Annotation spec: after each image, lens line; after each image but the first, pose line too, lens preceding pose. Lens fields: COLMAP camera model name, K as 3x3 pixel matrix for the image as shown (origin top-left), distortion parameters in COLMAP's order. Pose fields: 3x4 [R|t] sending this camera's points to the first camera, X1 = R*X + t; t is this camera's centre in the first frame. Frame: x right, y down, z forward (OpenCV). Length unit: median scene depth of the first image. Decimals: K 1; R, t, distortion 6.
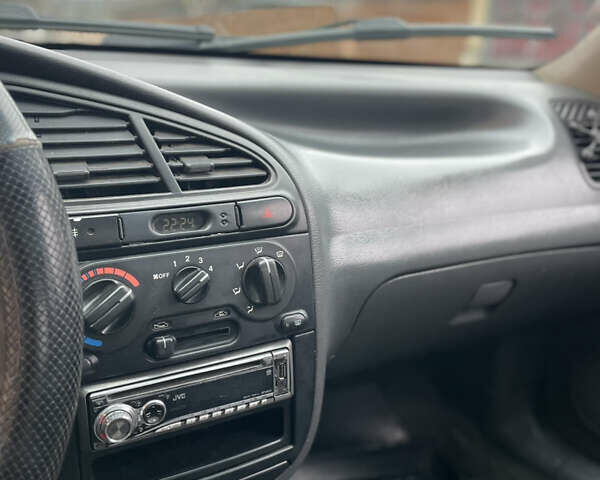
lens RADIAL K [[602.7, 0, 300.5], [0, 602.7, 240.1], [0, 0, 1]] dist [0.047997, 0.000000]
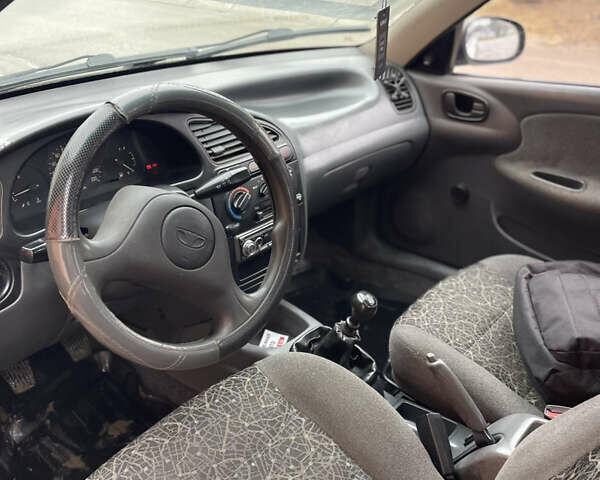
lens RADIAL K [[602.7, 0, 299.8], [0, 602.7, 239.9], [0, 0, 1]] dist [0.047997, 0.000000]
pose [[0.936797, -0.186747, 0.295865, -0.526699], [0.132996, 0.972231, 0.192560, -0.115268], [-0.323609, -0.141041, 0.935620, -0.878811]]
